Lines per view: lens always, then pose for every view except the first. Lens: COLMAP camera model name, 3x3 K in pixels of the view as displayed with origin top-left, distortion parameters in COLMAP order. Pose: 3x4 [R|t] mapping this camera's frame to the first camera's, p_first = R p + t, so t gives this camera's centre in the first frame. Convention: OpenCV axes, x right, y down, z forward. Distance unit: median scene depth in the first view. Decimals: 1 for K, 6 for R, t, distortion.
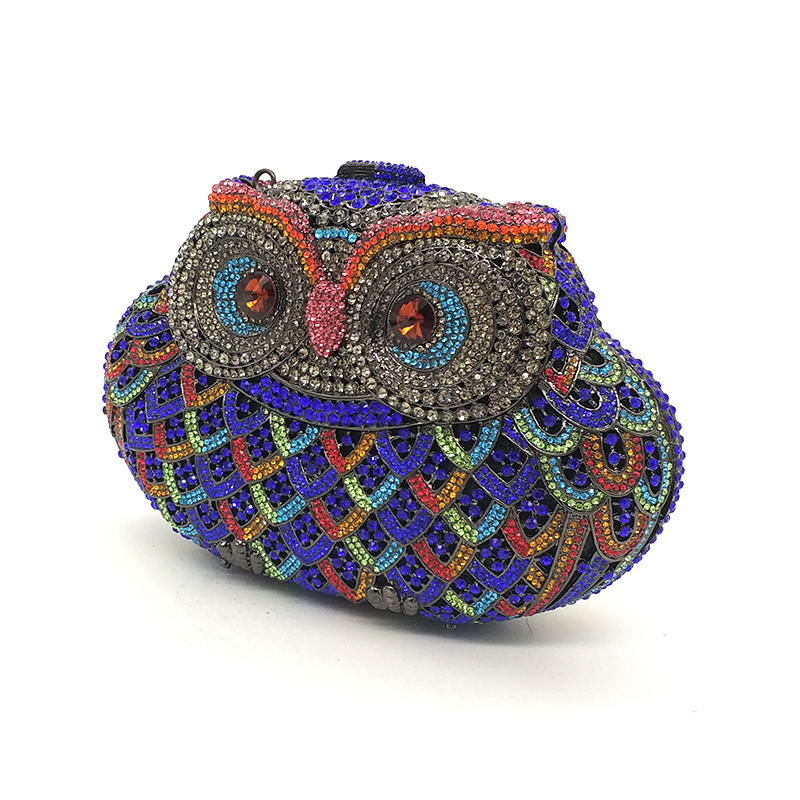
lens RADIAL K [[1127.9, 0, 399.6], [0, 1127.9, 456.8], [0, 0, 1]] dist [0.005166, 0.003012]
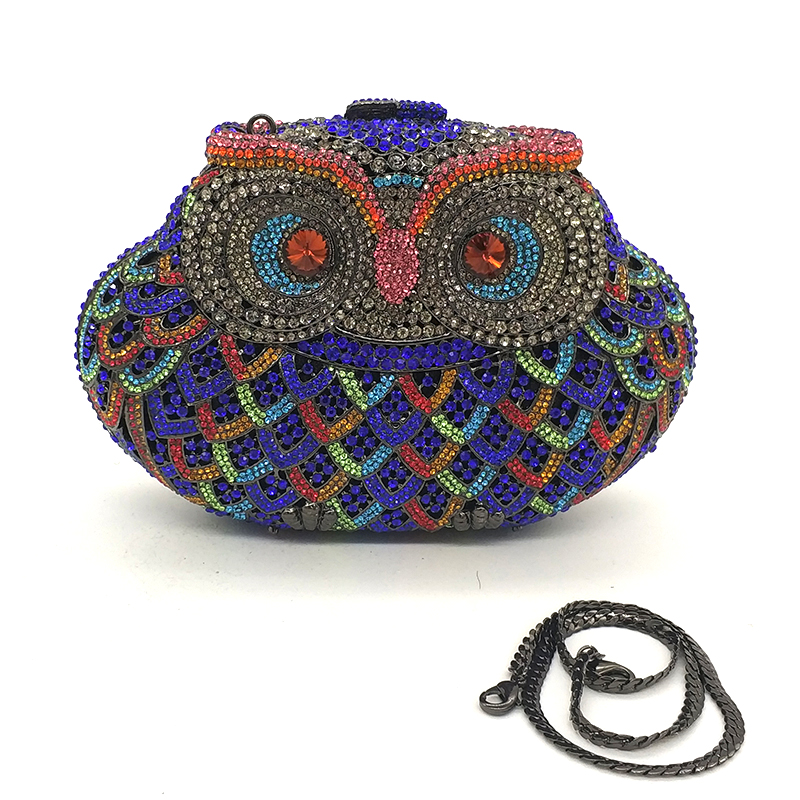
lens RADIAL K [[1105.1, 0, 400.0], [0, 1105.1, 400.0], [0, 0, 1]] dist [0.023945, 0.004809]
pose [[0.850141, -0.220060, 0.478365, -0.544298], [0.173561, 0.974822, 0.139994, -0.140665], [-0.497128, -0.035990, 0.866930, 0.145041]]
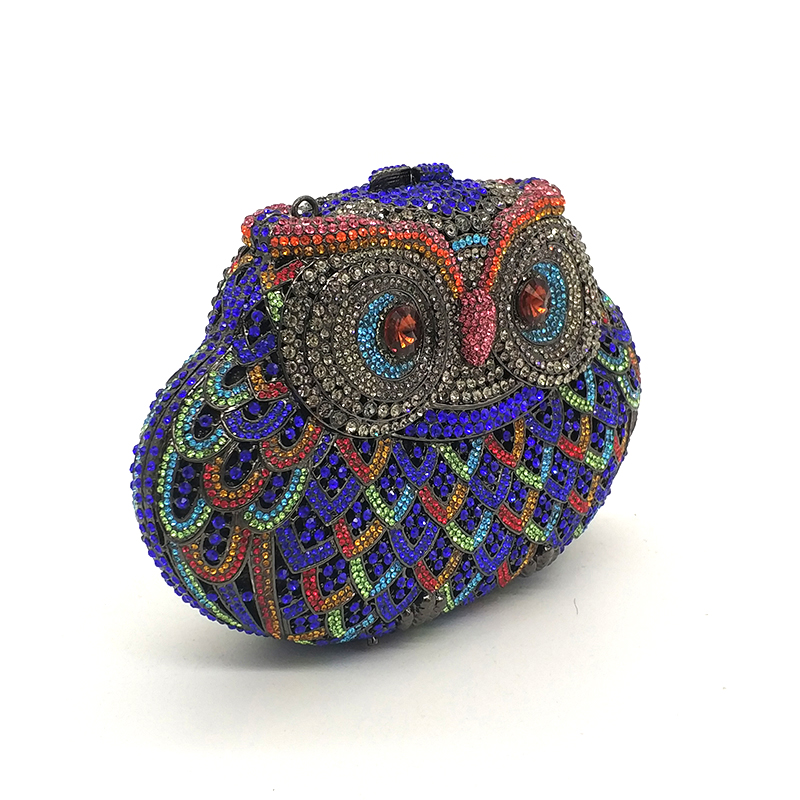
lens RADIAL K [[1105.1, 0, 400.0], [0, 1105.1, 400.0], [0, 0, 1]] dist [0.023945, 0.004809]
pose [[0.369335, -0.343263, 0.863575, -0.920226], [0.311406, 0.921266, 0.233012, -0.302526], [-0.875567, 0.182863, 0.447150, 0.627725]]
